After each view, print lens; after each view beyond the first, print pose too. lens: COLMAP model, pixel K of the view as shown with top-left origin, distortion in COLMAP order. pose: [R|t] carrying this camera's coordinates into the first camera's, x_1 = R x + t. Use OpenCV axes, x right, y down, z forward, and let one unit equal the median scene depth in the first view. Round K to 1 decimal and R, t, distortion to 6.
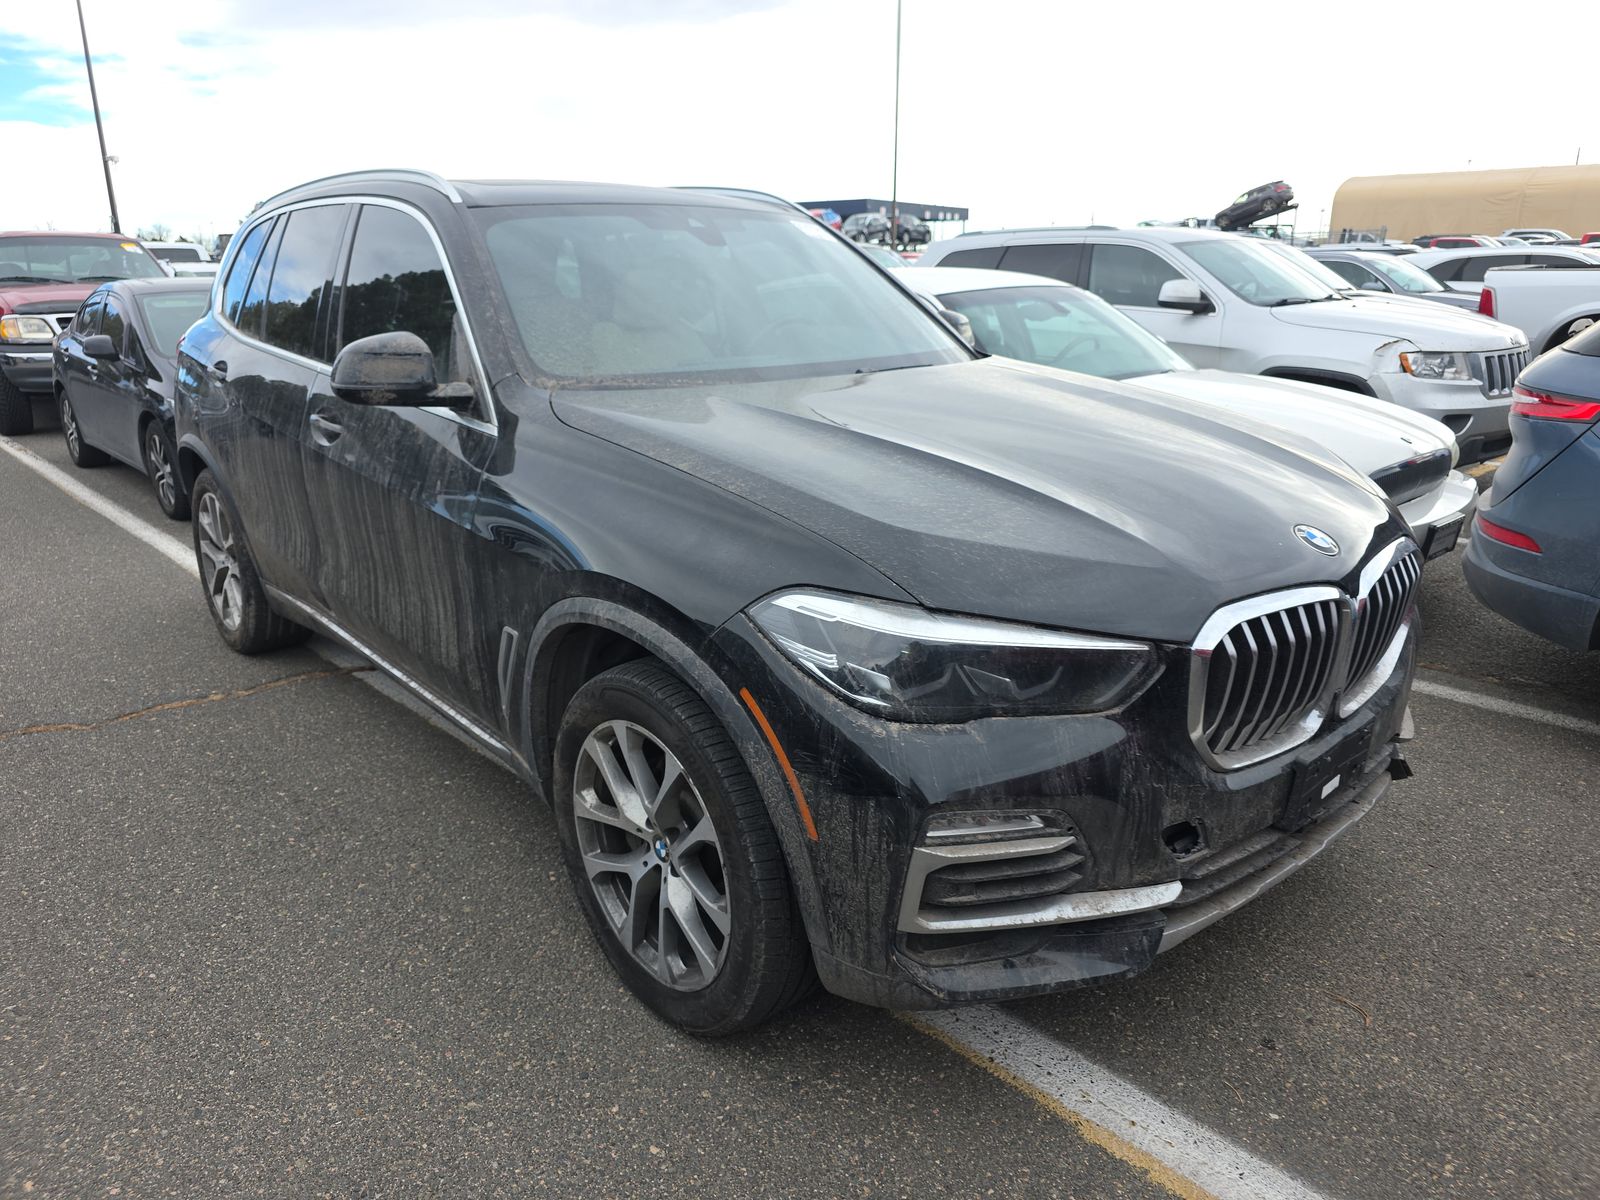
lens RADIAL K [[1121.1, 0, 768.4], [0, 1121.1, 604.7], [0, 0, 1]] dist [0.054755, -0.054383]
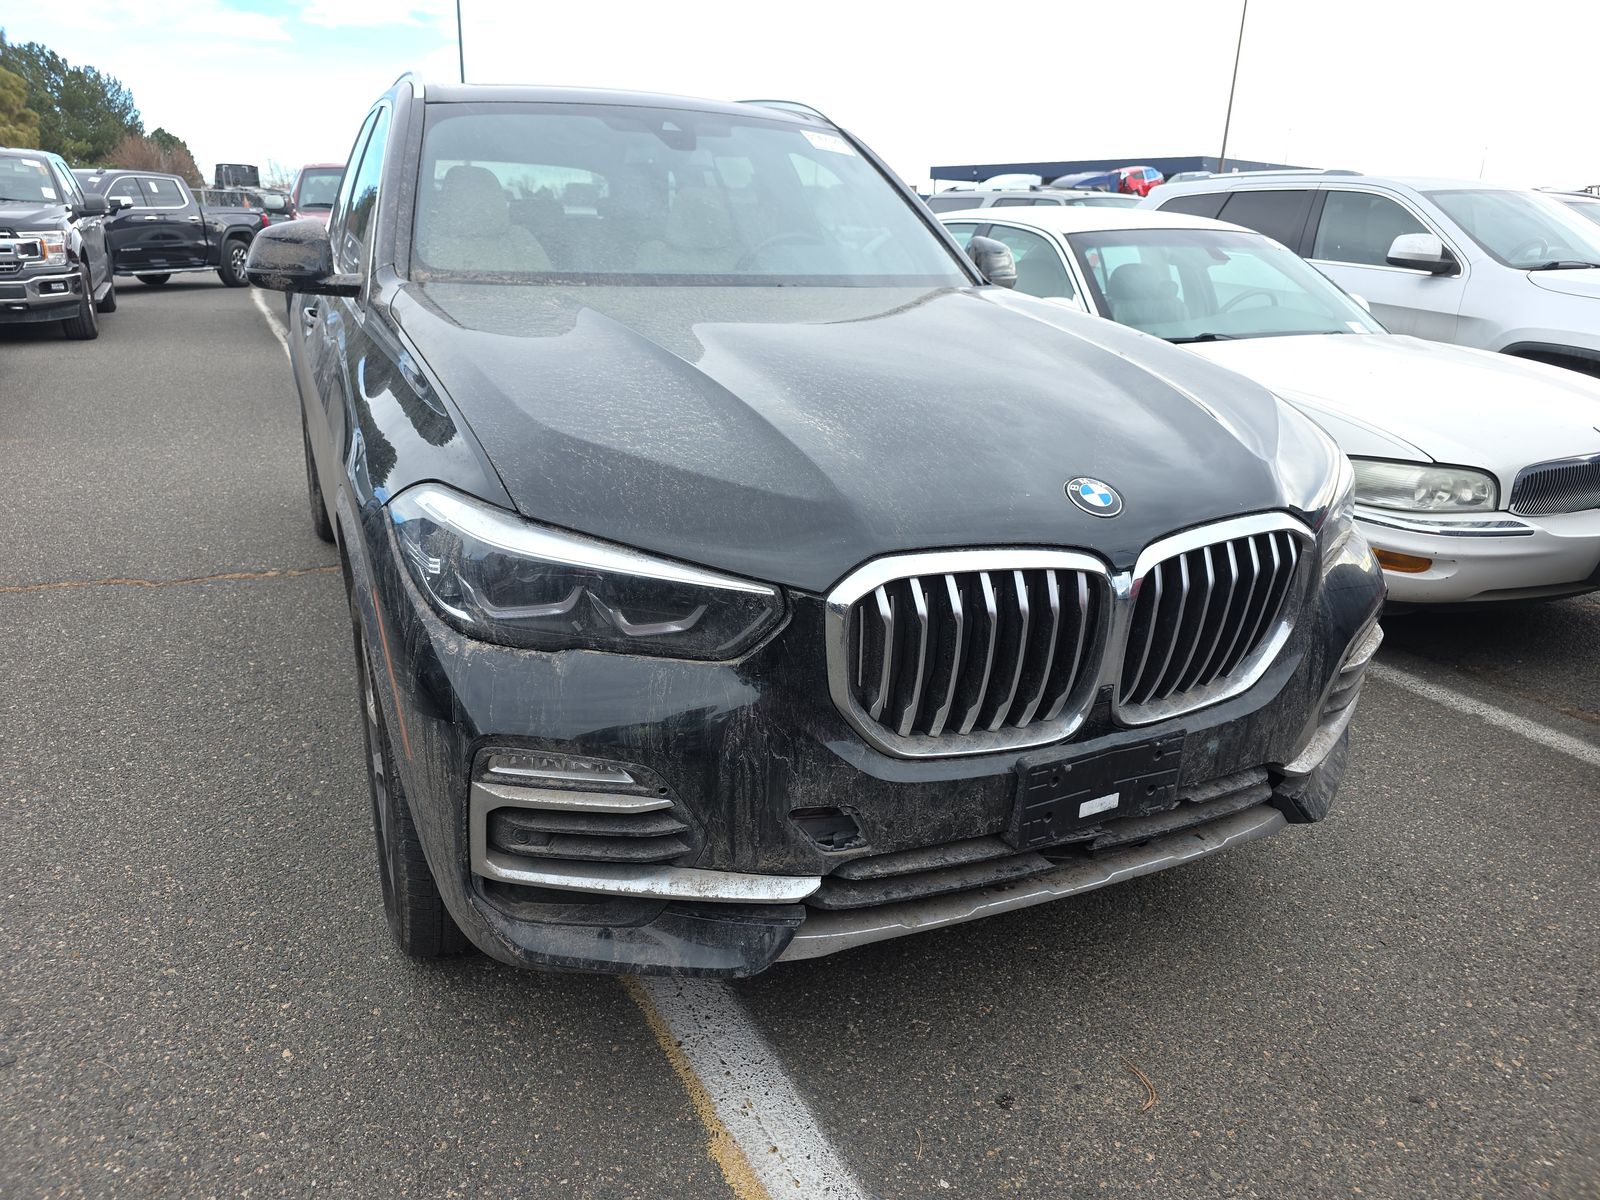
lens RADIAL K [[1098.7, 0, 847.2], [0, 1098.7, 595.2], [0, 0, 1]] dist [0.084982, -0.108058]
pose [[0.956932, 0.117989, -0.265253, 0.585170], [-0.112833, 0.993010, 0.034649, 0.005149], [0.267487, -0.003227, 0.963556, 0.216266]]
